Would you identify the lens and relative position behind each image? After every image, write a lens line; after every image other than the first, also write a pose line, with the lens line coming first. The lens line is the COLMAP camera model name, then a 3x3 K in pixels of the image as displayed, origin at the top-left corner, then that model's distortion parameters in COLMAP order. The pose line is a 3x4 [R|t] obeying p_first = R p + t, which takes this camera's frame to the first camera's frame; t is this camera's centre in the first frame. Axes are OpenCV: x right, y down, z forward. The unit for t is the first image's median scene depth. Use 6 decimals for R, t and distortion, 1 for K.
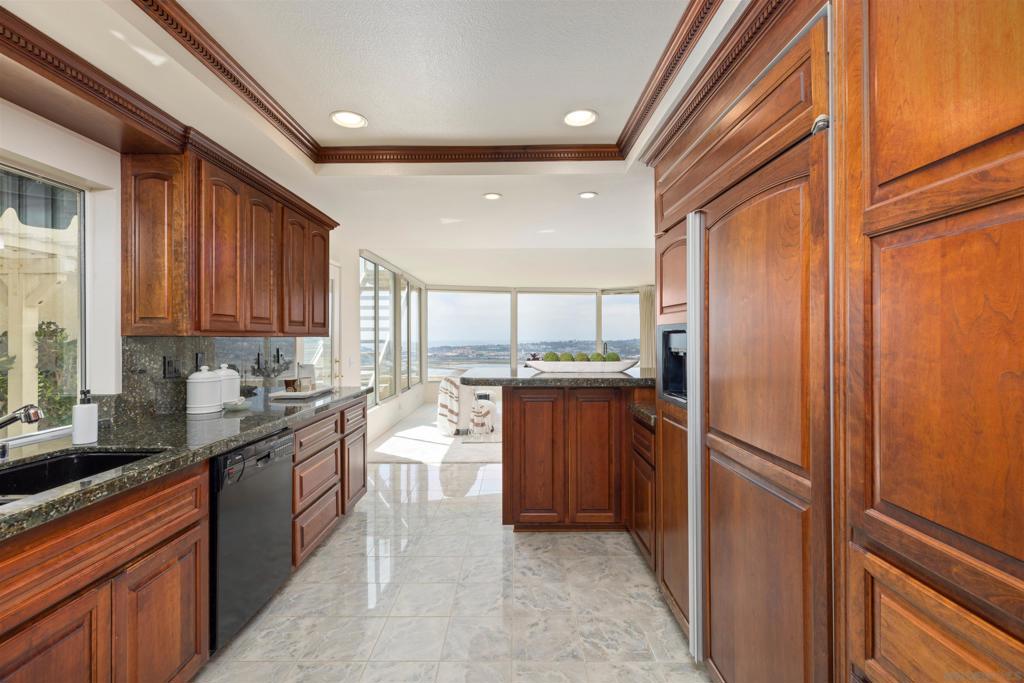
lens RADIAL K [[455.1, 0, 511.9], [0, 455.1, 338.4], [0, 0, 1]] dist [0.004930, 0.000378]
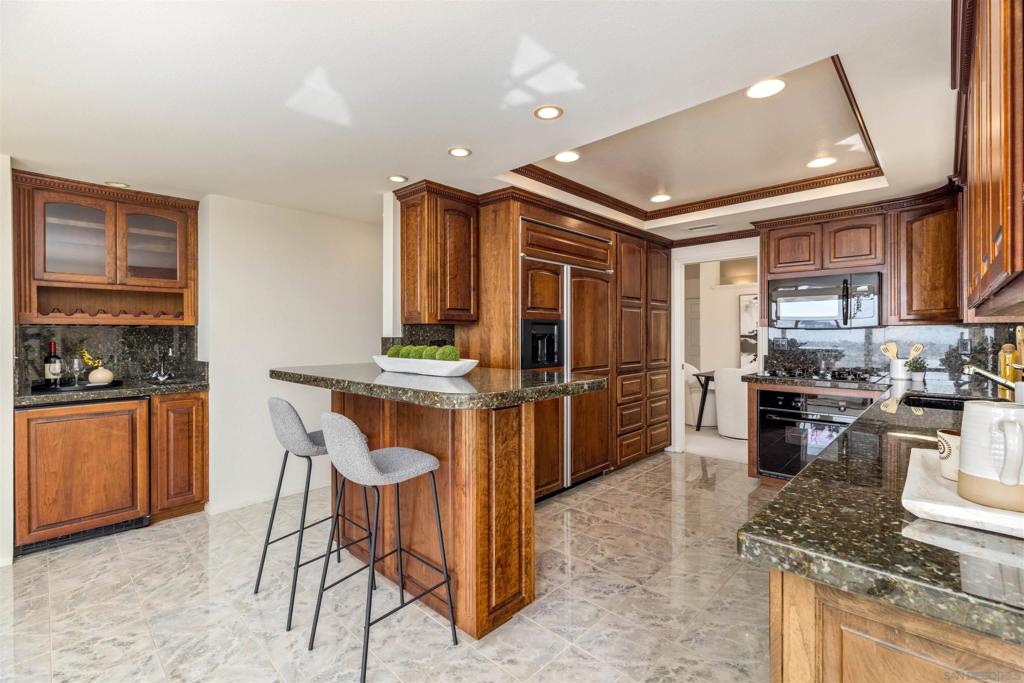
lens RADIAL K [[455.1, 0, 509.7], [0, 455.1, 335.8], [0, 0, 1]] dist [0.004930, 0.000378]
pose [[-0.726969, 0.003349, 0.686662, -0.634977], [0.004511, 0.999990, -0.000102, 0.021182], [-0.686656, 0.003023, -0.726977, 2.089500]]
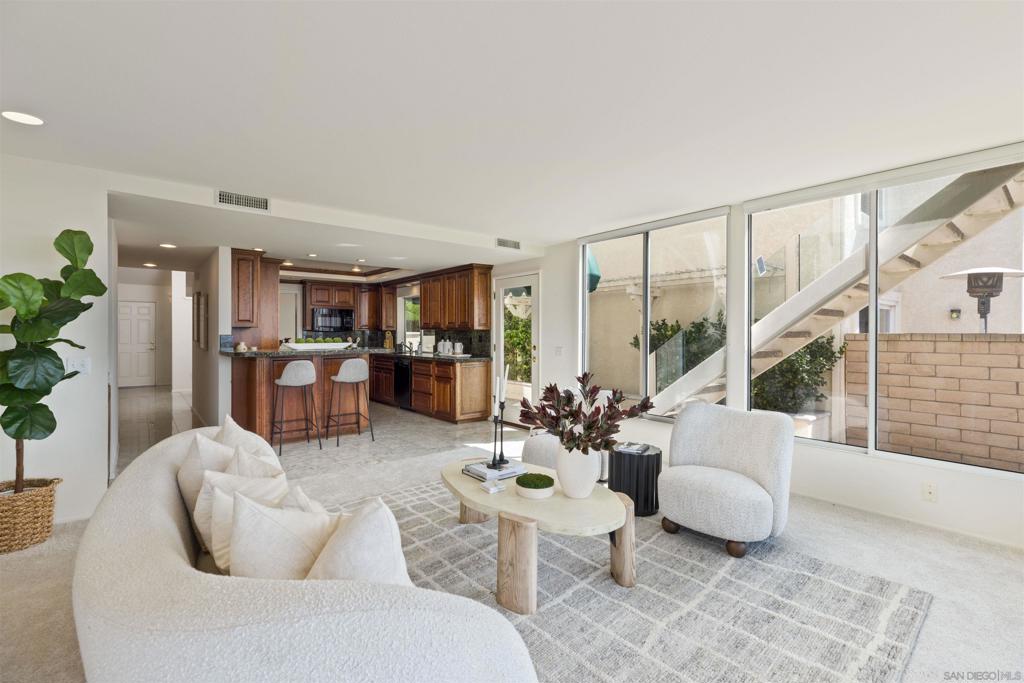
lens RADIAL K [[455.1, 0, 508.7], [0, 455.1, 337.7], [0, 0, 1]] dist [0.004930, 0.000378]
pose [[-0.777953, 0.007690, -0.628275, 0.998529], [0.002010, 0.999950, 0.009750, 0.019260], [0.628319, 0.006322, -0.777930, 4.105830]]
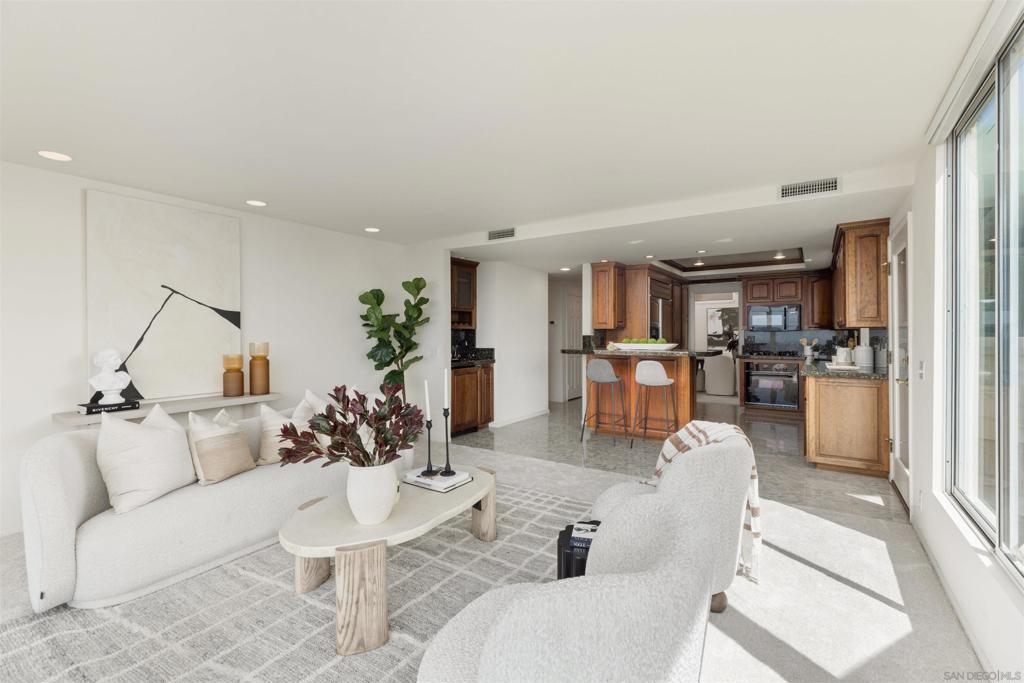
lens RADIAL K [[455.1, 0, 512.8], [0, 455.1, 330.3], [0, 0, 1]] dist [0.004930, 0.000378]
pose [[-0.833122, 0.010127, 0.552997, -0.572710], [0.004659, 0.999925, -0.011292, 0.023133], [-0.553070, -0.006831, -0.833107, 3.998784]]
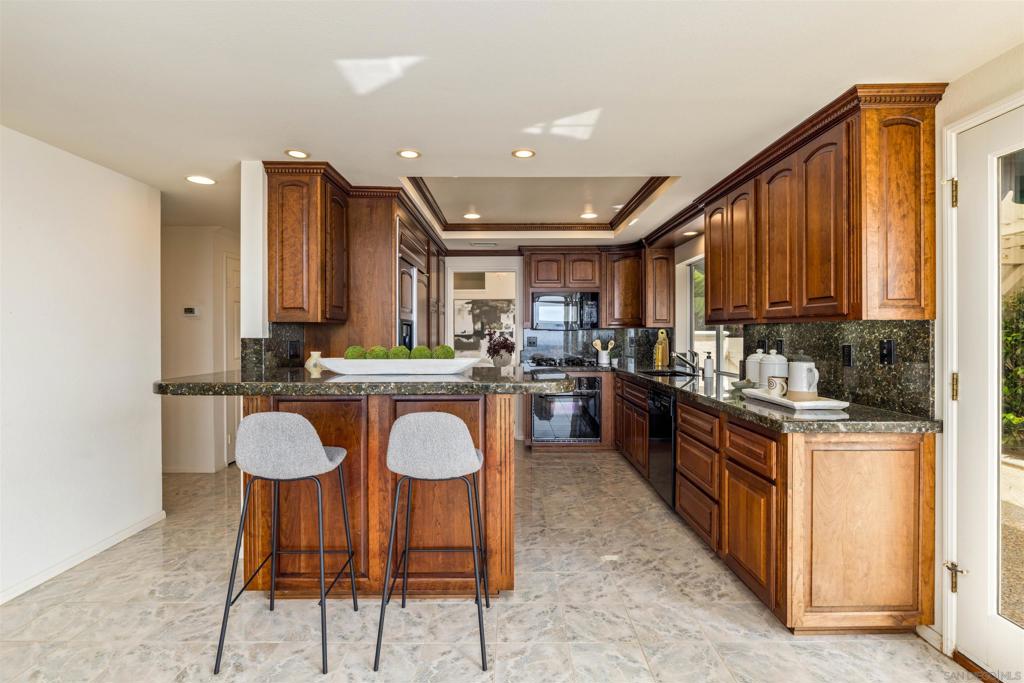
lens RADIAL K [[484.5, 0, 512.6], [0, 484.5, 337.4], [0, 0, 1]] dist [-0.011323, -0.000083]
pose [[-0.999971, 0.005590, -0.005155, -0.023491], [0.005552, 0.999957, 0.007454, 0.017293], [0.005197, 0.007425, -0.999959, 2.562587]]
